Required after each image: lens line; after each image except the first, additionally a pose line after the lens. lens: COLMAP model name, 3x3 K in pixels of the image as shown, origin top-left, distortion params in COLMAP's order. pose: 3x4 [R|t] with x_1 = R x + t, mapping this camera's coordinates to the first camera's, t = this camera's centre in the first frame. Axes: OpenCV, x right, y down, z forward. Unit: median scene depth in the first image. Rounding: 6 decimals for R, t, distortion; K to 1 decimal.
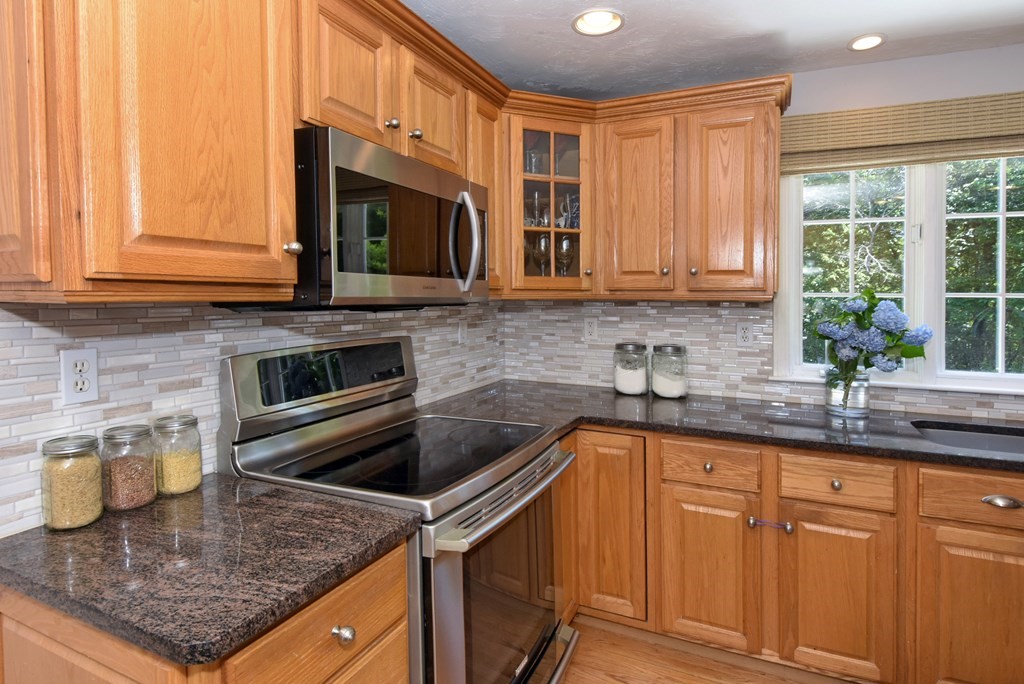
lens RADIAL K [[558.6, 0, 512.2], [0, 558.6, 324.5], [0, 0, 1]] dist [-0.002421, -0.019701]
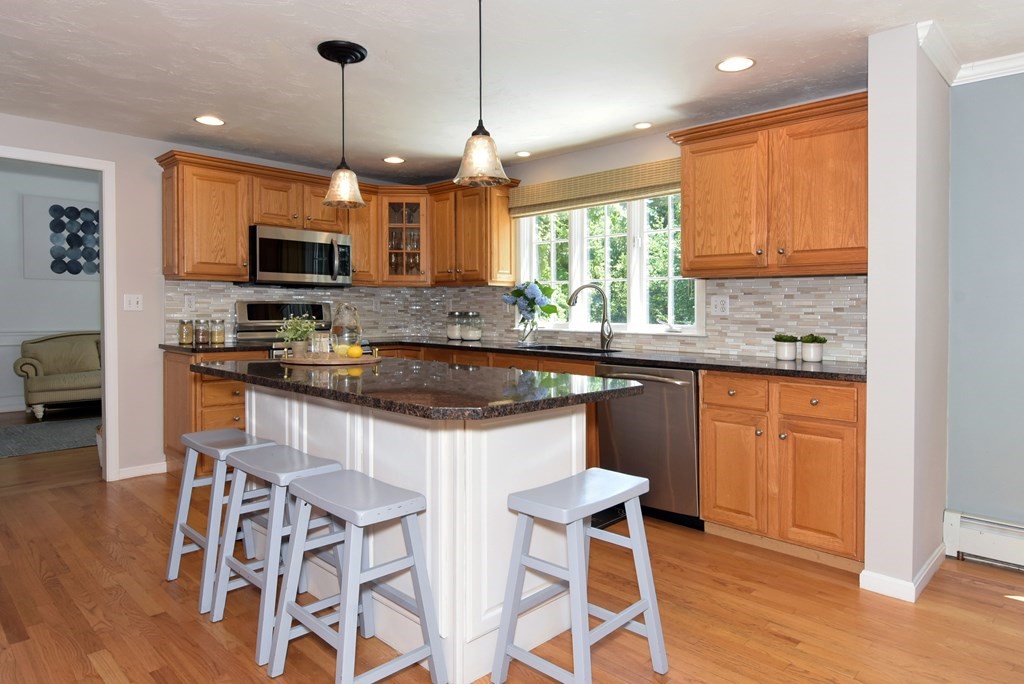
lens RADIAL K [[653.7, 0, 512.0], [0, 653.7, 342.0], [0, 0, 1]] dist [-0.040296, -0.000946]
pose [[0.936164, 0.017916, -0.351107, 1.537519], [-0.022692, 0.999697, -0.009494, 0.200860], [0.350830, 0.016855, 0.936287, -1.263794]]
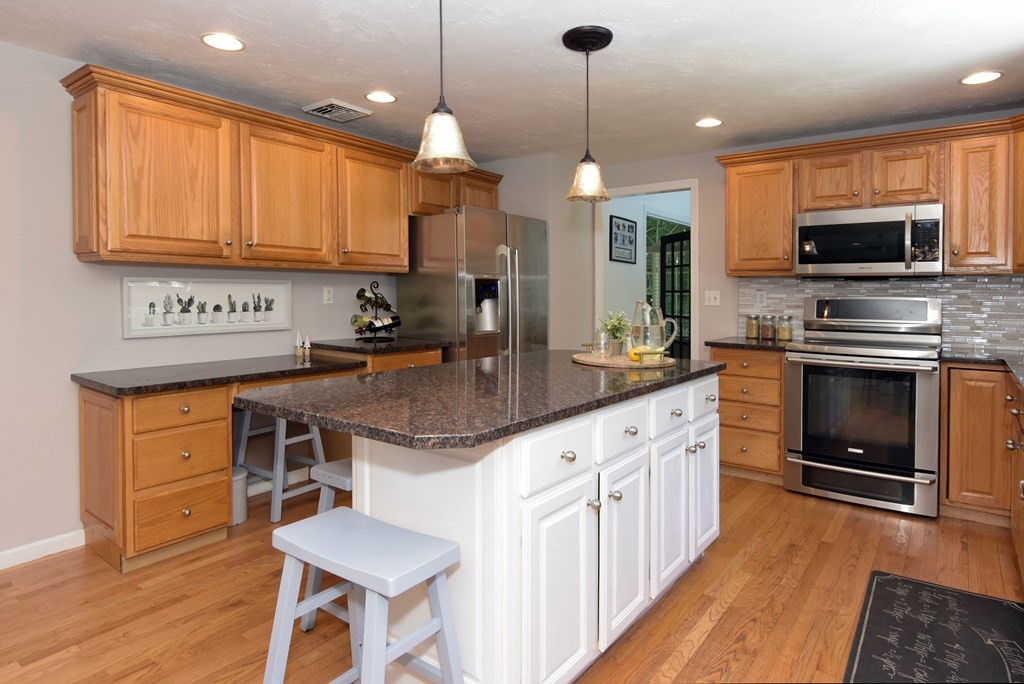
lens RADIAL K [[596.2, 0, 512.0], [0, 596.2, 342.0], [0, 0, 1]] dist [-0.000179, -0.000880]
pose [[-0.190574, 0.070987, -0.979103, 1.970528], [-0.062932, 0.994447, 0.084349, 0.089036], [0.979654, 0.077692, -0.185049, 0.103981]]
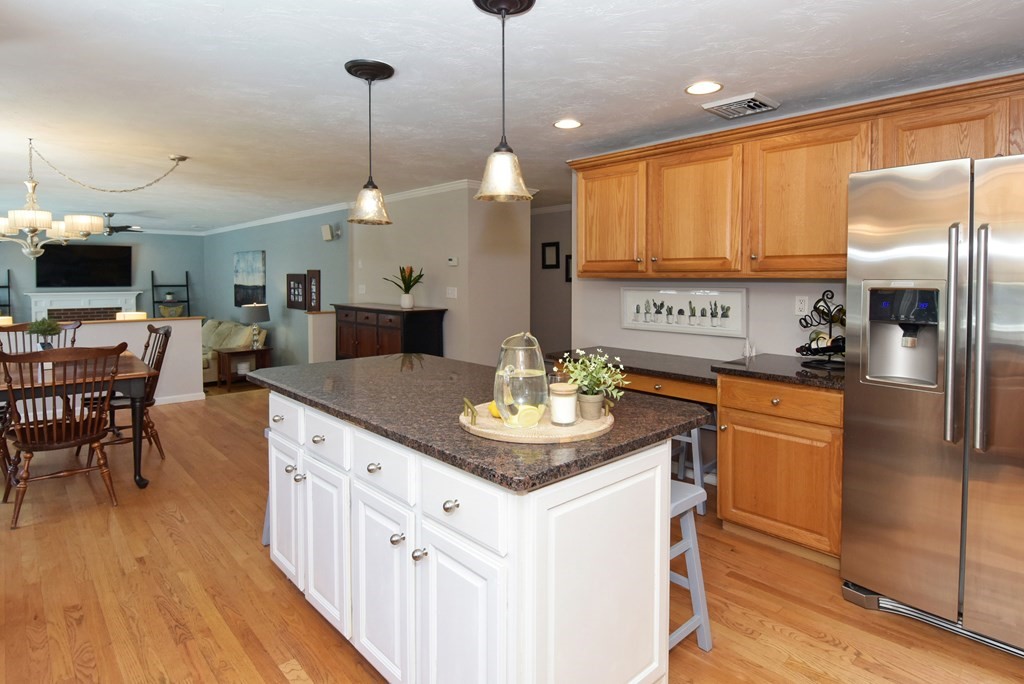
lens RADIAL K [[558.6, 0, 512.2], [0, 558.6, 324.5], [0, 0, 1]] dist [-0.002421, -0.019701]
pose [[-0.917343, -0.045316, 0.395510, 0.210891], [0.010002, 0.990563, 0.136693, -0.036007], [-0.397972, 0.129350, -0.908233, 0.933508]]
